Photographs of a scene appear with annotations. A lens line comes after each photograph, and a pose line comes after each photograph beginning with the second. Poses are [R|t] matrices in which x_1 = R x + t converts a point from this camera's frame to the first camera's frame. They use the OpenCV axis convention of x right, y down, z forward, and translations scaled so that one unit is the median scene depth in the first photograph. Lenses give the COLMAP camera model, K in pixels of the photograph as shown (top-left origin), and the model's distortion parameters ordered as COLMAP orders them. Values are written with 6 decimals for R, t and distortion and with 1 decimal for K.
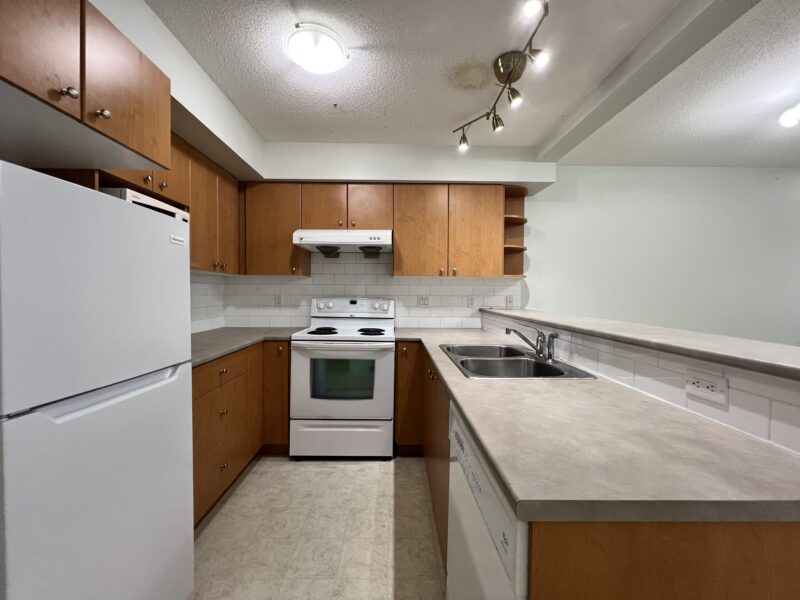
lens RADIAL K [[318.3, 0, 397.9], [0, 318.3, 298.2], [0, 0, 1]] dist [-0.001402, 0.000837]
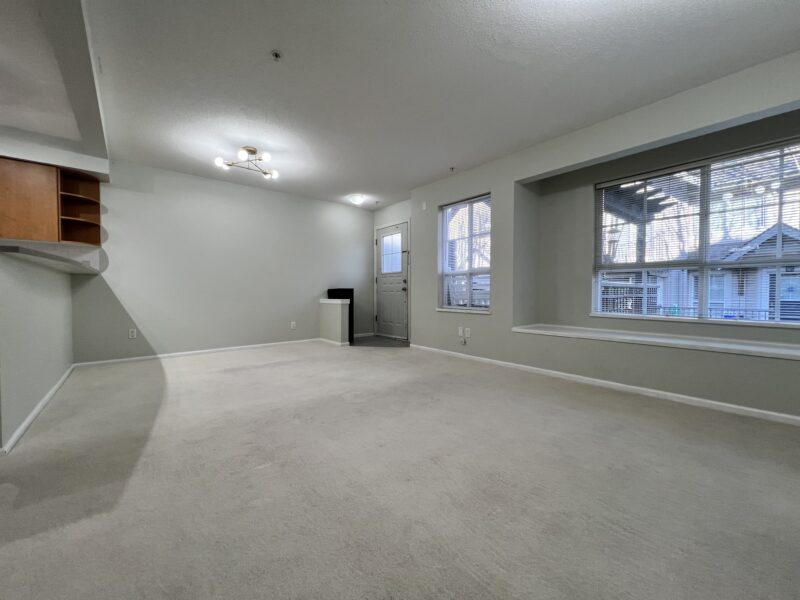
lens RADIAL K [[318.3, 0, 397.0], [0, 318.3, 298.5], [0, 0, 1]] dist [-0.001402, 0.000837]
pose [[0.778819, -0.019021, 0.626960, 0.657109], [0.014864, 0.999819, 0.011869, 0.180398], [-0.627073, 0.000075, 0.778961, -0.903467]]
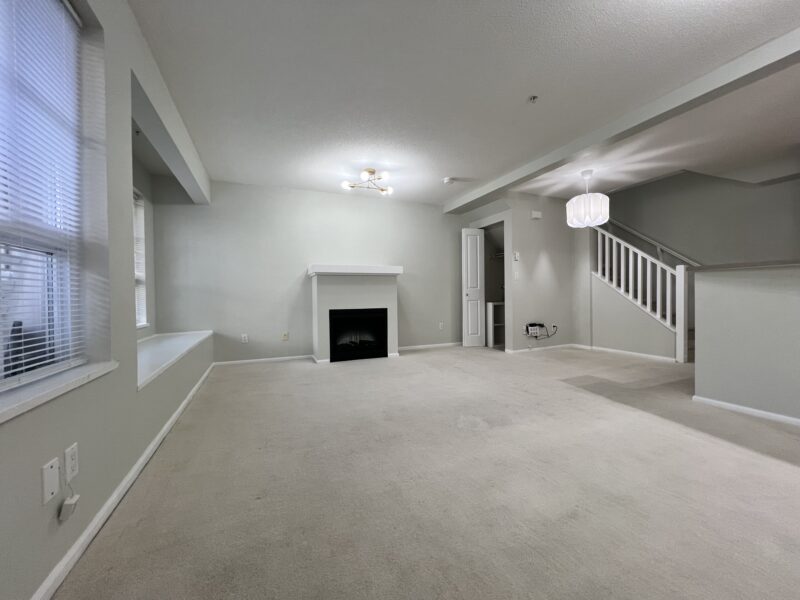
lens RADIAL K [[318.3, 0, 397.5], [0, 318.3, 295.8], [0, 0, 1]] dist [-0.001402, 0.000837]
pose [[-0.930509, 0.008612, -0.366167, 1.777537], [0.003314, 0.999881, 0.015095, 0.145949], [0.366253, 0.012833, -0.930427, 0.840320]]
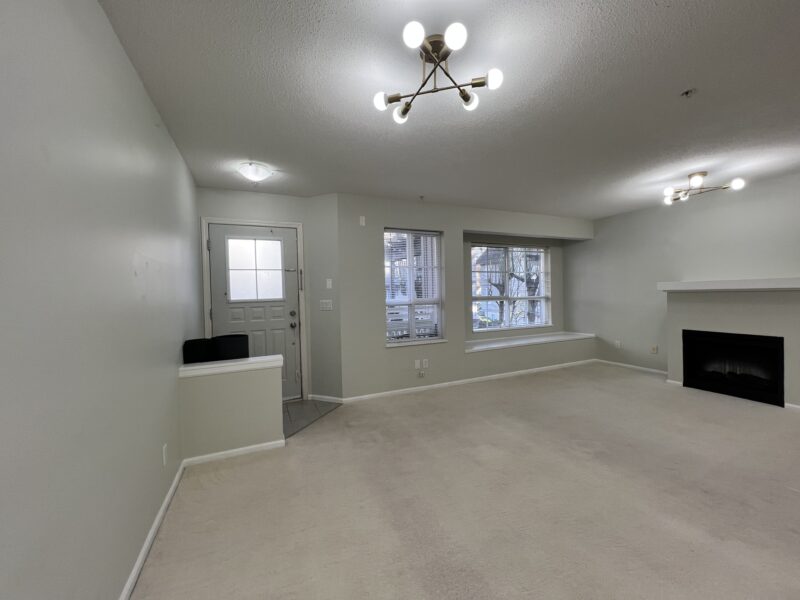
lens RADIAL K [[318.3, 0, 397.4], [0, 318.3, 297.1], [0, 0, 1]] dist [-0.001402, 0.000837]
pose [[-0.391609, -0.005071, 0.920118, 0.496698], [0.038390, 0.999024, 0.021845, -0.018634], [-0.919331, 0.043878, -0.391032, 1.055157]]
